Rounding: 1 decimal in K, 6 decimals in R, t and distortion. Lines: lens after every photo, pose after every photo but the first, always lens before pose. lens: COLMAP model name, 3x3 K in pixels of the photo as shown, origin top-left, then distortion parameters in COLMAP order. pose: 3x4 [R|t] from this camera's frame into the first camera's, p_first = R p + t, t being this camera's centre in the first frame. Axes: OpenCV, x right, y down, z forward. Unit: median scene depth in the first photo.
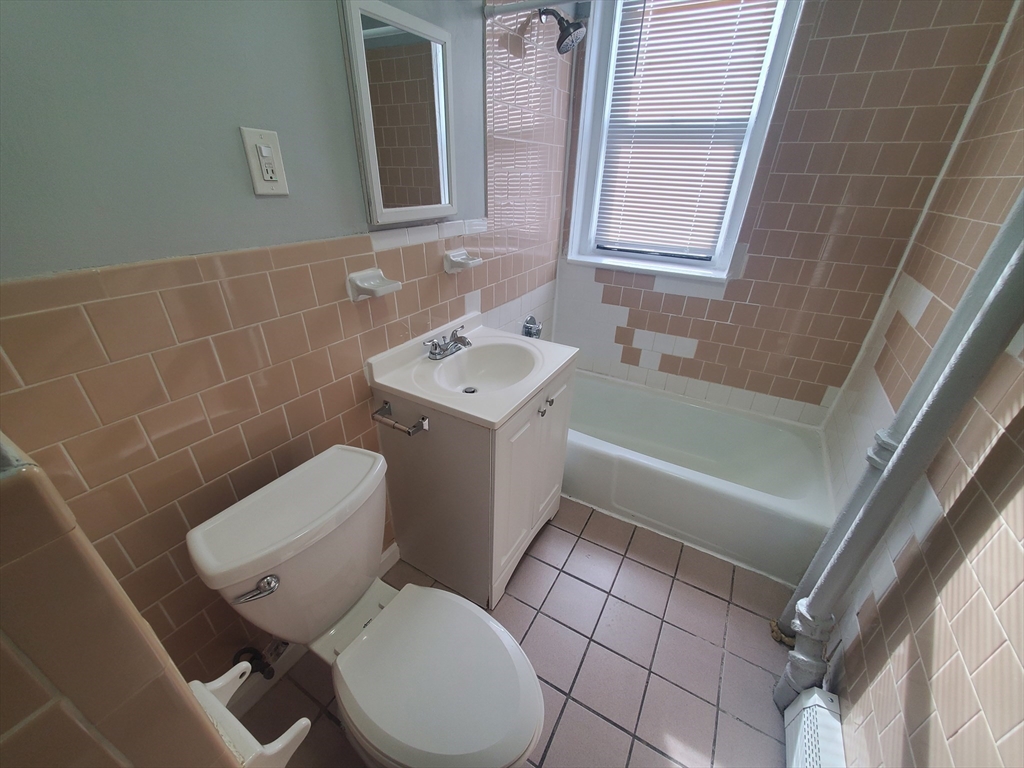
lens RADIAL K [[412.2, 0, 507.0], [0, 412.2, 405.2], [0, 0, 1]] dist [-0.000200, -0.000082]
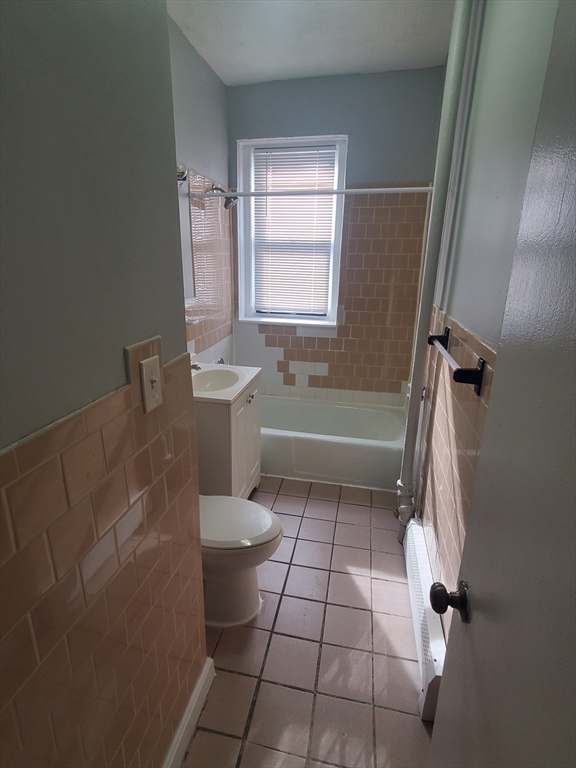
lens RADIAL K [[409.6, 0, 288.0], [0, 409.6, 384.0], [0, 0, 1]] dist [-0.000876, 0.000001]
pose [[0.946812, -0.102544, 0.305010, -0.178781], [0.161842, 0.971006, -0.175939, 0.177719], [-0.278125, 0.215945, 0.935956, -0.432484]]
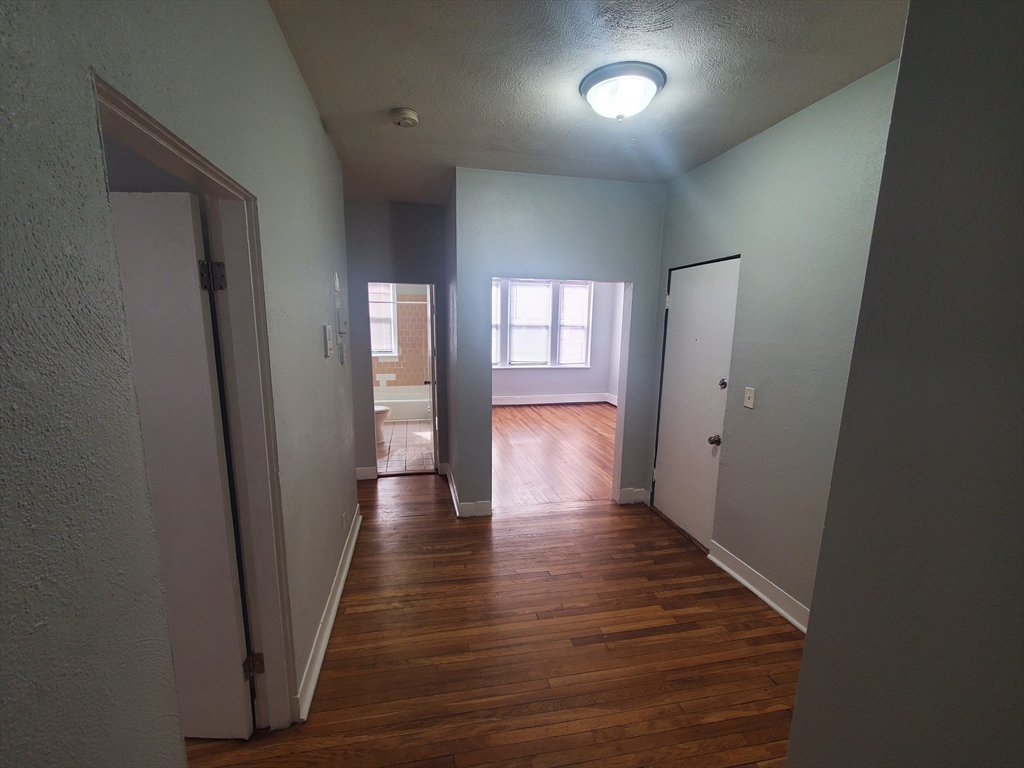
lens RADIAL K [[412.2, 0, 507.0], [0, 412.2, 405.2], [0, 0, 1]] dist [-0.000200, -0.000082]
pose [[0.740422, -0.140895, 0.657209, -1.148338], [0.332481, 0.926554, -0.175940, 1.007854], [-0.584150, 0.348779, 0.732886, -1.977822]]
